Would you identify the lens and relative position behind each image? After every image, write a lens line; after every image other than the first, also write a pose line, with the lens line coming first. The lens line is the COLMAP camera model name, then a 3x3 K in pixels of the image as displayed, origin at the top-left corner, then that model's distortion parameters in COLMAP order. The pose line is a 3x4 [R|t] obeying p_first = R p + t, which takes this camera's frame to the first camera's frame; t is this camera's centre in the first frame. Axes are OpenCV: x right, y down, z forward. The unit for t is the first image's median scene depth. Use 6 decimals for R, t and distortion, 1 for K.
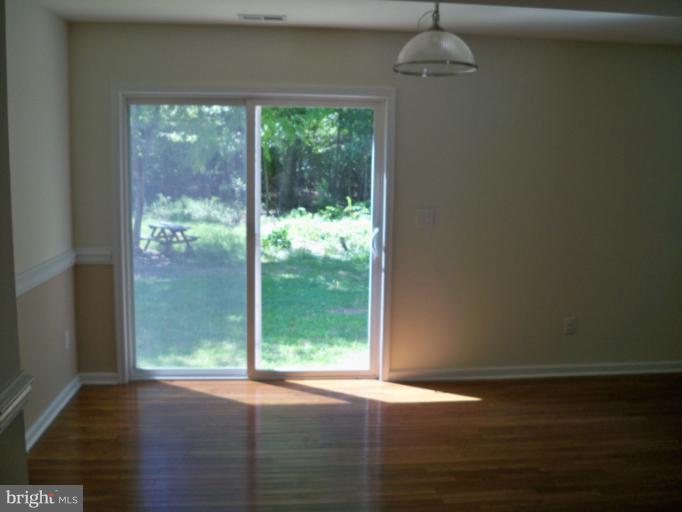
lens RADIAL K [[702.0, 0, 340.6], [0, 702.0, 253.4], [0, 0, 1]] dist [-0.110114, 0.000000]
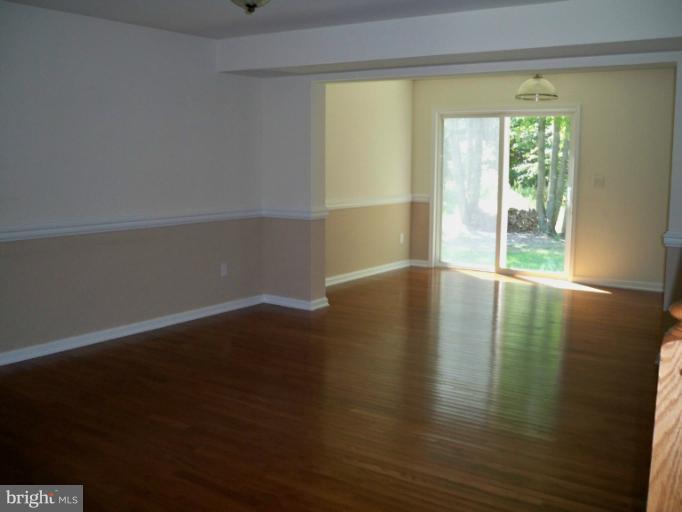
lens RADIAL K [[702.0, 0, 341.8], [0, 702.0, 256.4], [0, 0, 1]] dist [-0.110114, 0.000000]
pose [[0.769004, 0.079137, -0.634327, 0.713159], [-0.085211, 0.996142, 0.020973, 0.142234], [0.633540, 0.037923, 0.772780, -0.628626]]
